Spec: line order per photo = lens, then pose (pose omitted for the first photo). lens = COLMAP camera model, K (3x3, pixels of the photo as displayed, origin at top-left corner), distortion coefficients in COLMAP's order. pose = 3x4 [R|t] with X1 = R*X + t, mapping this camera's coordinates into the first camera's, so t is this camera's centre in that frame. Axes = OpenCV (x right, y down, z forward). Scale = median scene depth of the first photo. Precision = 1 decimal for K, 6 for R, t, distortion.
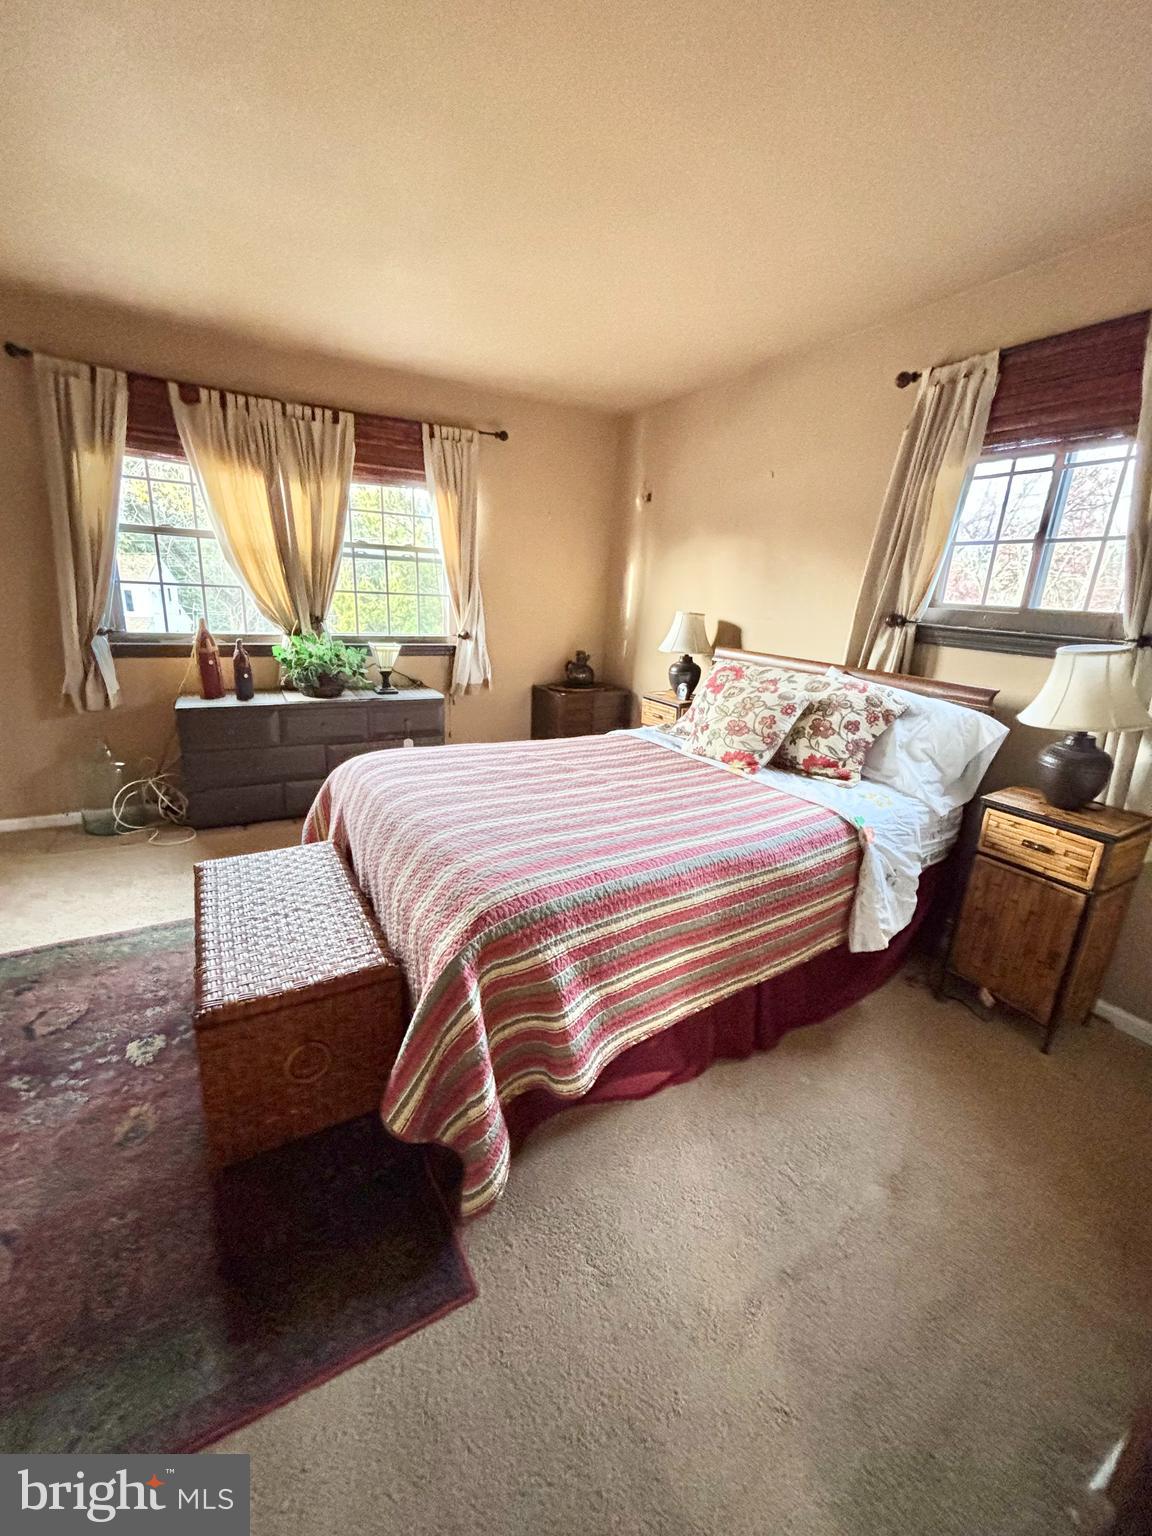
lens RADIAL K [[611.6, 0, 576.0], [0, 611.6, 768.0], [0, 0, 1]] dist [0.000830, -0.000146]
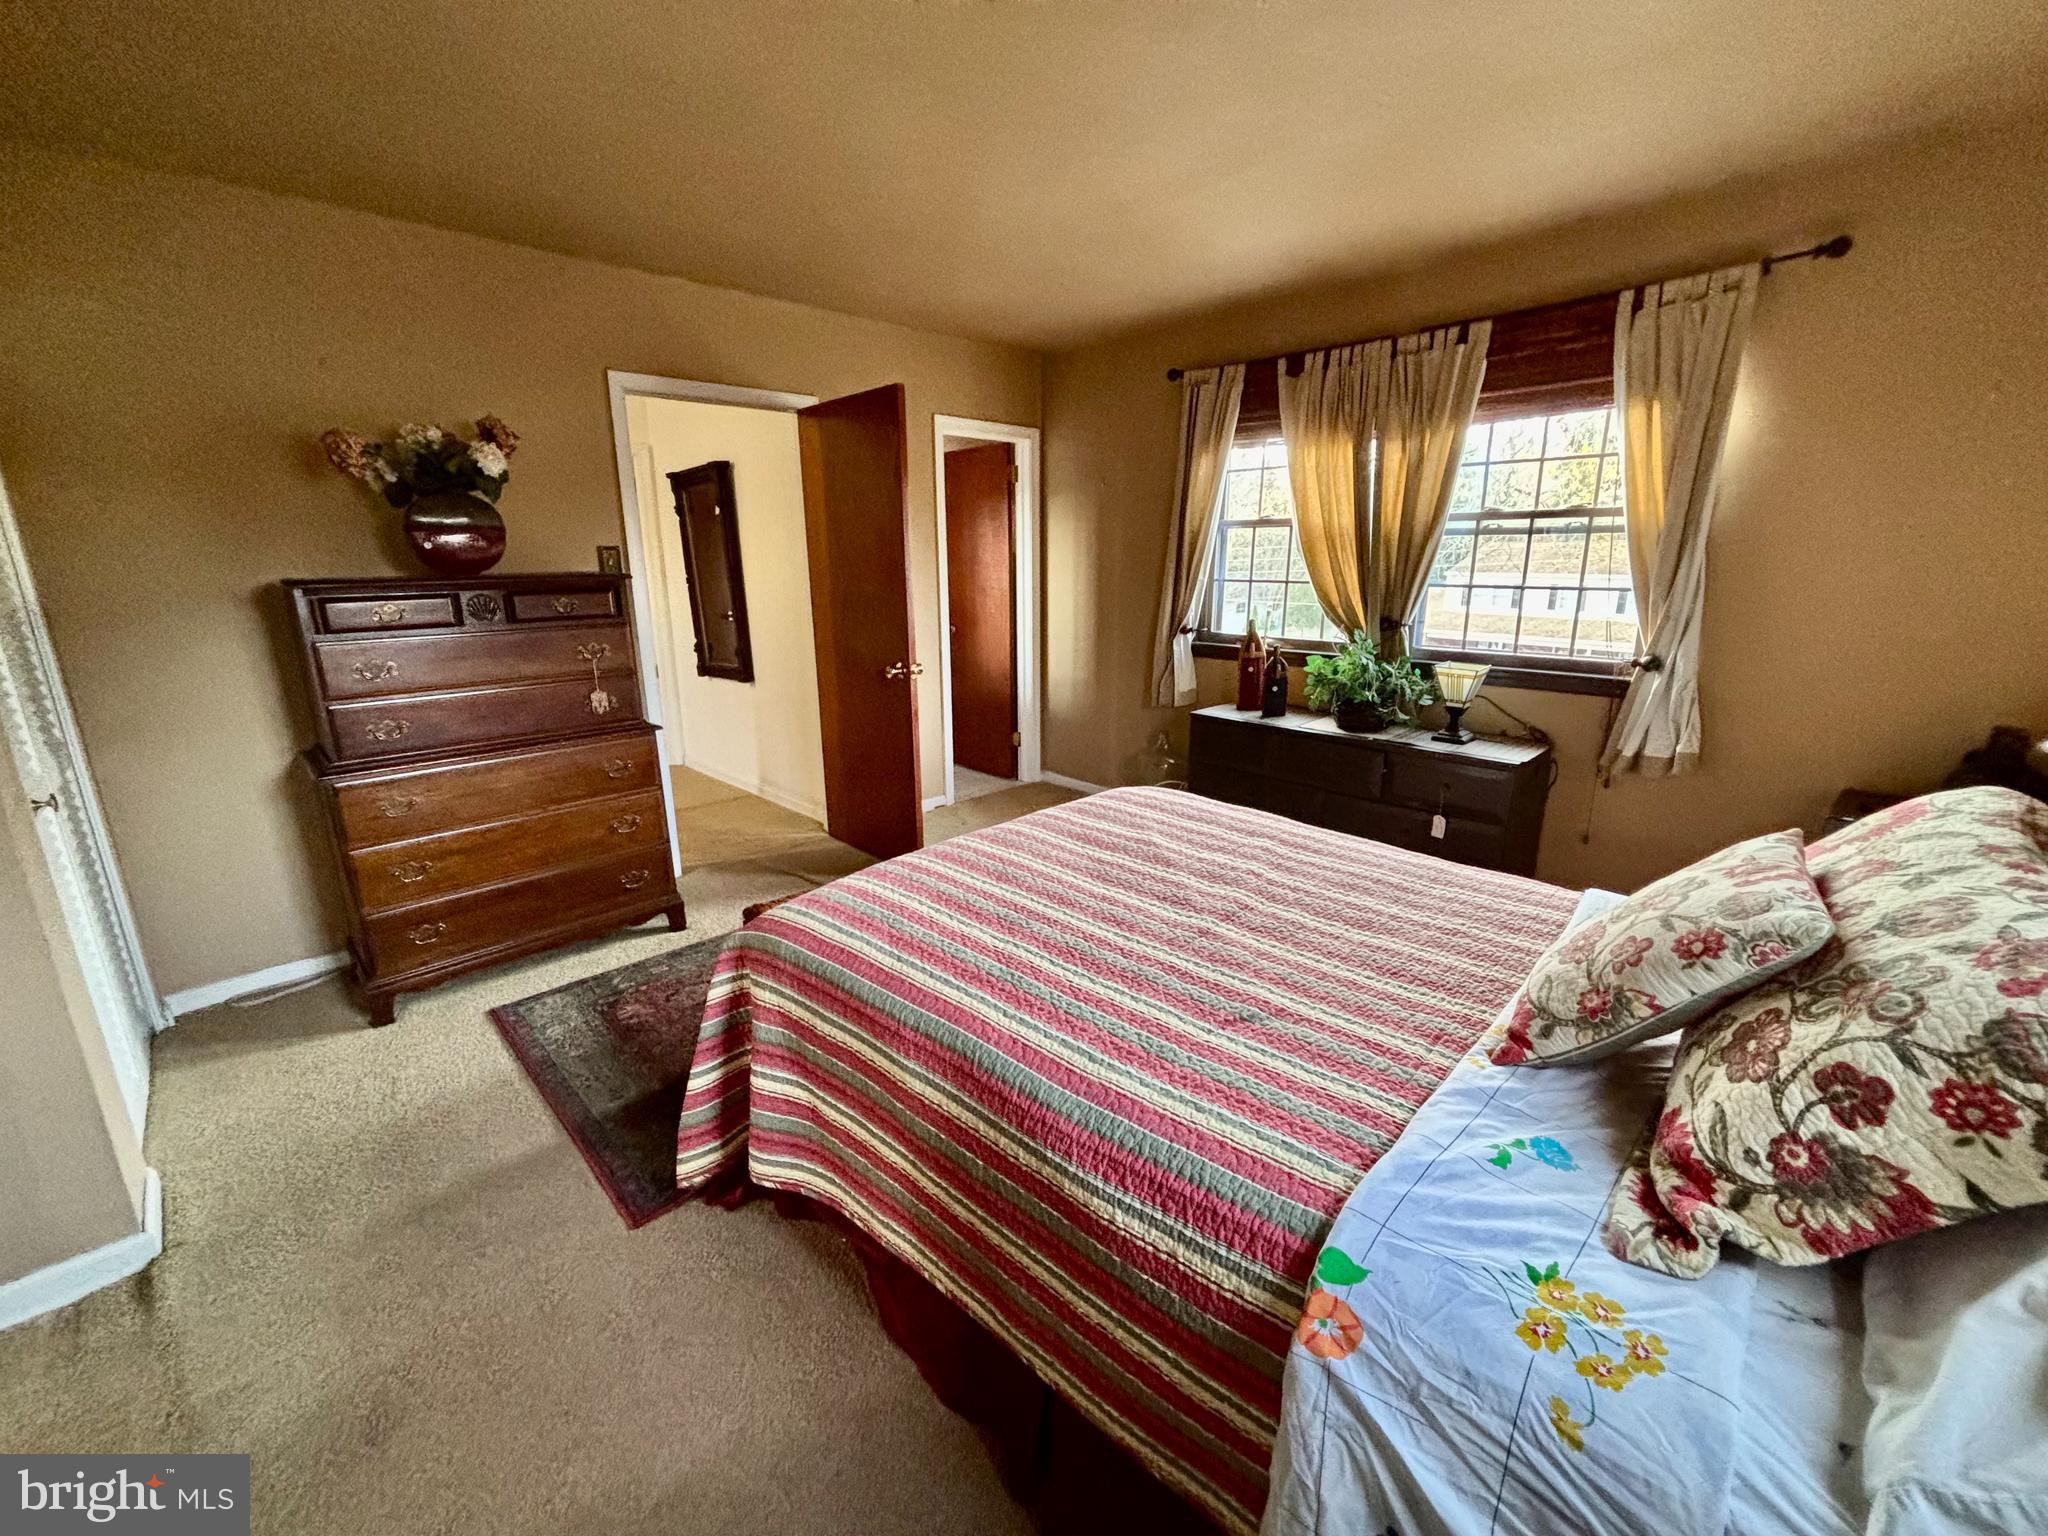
lens RADIAL K [[815.4, 0, 1024.0], [0, 815.4, 768.0], [0, 0, 1]] dist [0.000830, -0.000146]
pose [[0.254720, 0.195426, -0.947062, 0.471862], [-0.259270, 0.957311, 0.127808, -0.107506], [0.931610, 0.212990, 0.294515, 0.408519]]
